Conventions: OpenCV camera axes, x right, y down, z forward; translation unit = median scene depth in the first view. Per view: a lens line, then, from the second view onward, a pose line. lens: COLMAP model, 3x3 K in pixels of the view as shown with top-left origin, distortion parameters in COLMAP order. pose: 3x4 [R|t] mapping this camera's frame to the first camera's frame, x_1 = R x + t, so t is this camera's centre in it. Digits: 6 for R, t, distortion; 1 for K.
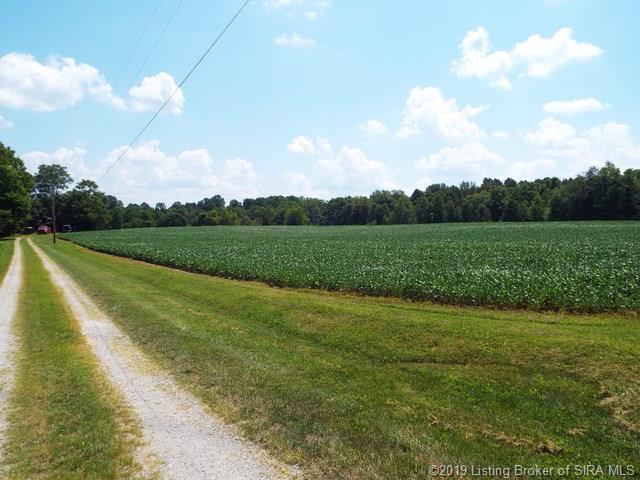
lens RADIAL K [[470.3, 0, 320.0], [0, 470.3, 240.0], [0, 0, 1]] dist [-0.001593, 0.005817]
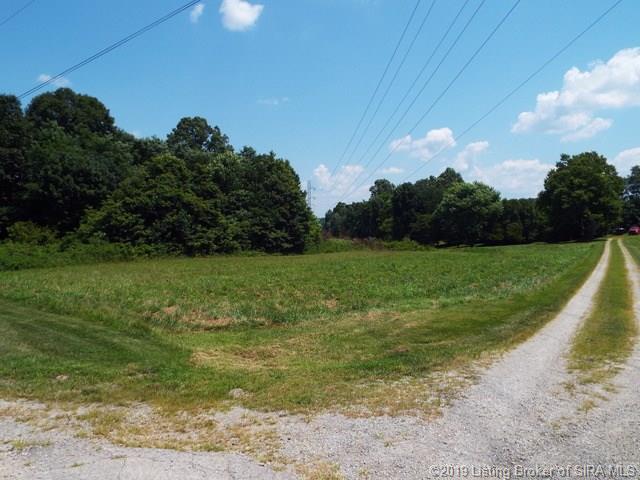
lens RADIAL K [[470.3, 0, 320.0], [0, 470.3, 240.0], [0, 0, 1]] dist [-0.001593, 0.005817]
pose [[0.429341, 0.008405, -0.903103, 0.255957], [-0.006368, 0.999960, 0.006279, -0.018102], [0.903120, 0.003055, 0.429377, -0.348580]]
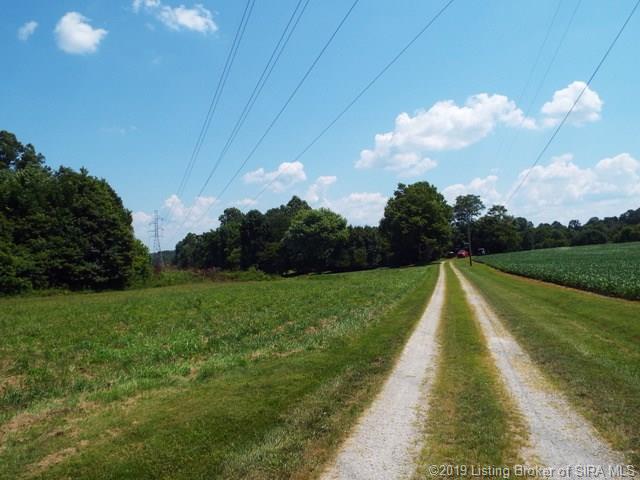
lens RADIAL K [[470.3, 0, 320.0], [0, 470.3, 240.0], [0, 0, 1]] dist [-0.001593, 0.005817]
pose [[0.676444, -0.060300, -0.734022, 0.035284], [0.027507, 0.998016, -0.056638, -0.003741], [0.735980, 0.018122, 0.676760, -0.036761]]
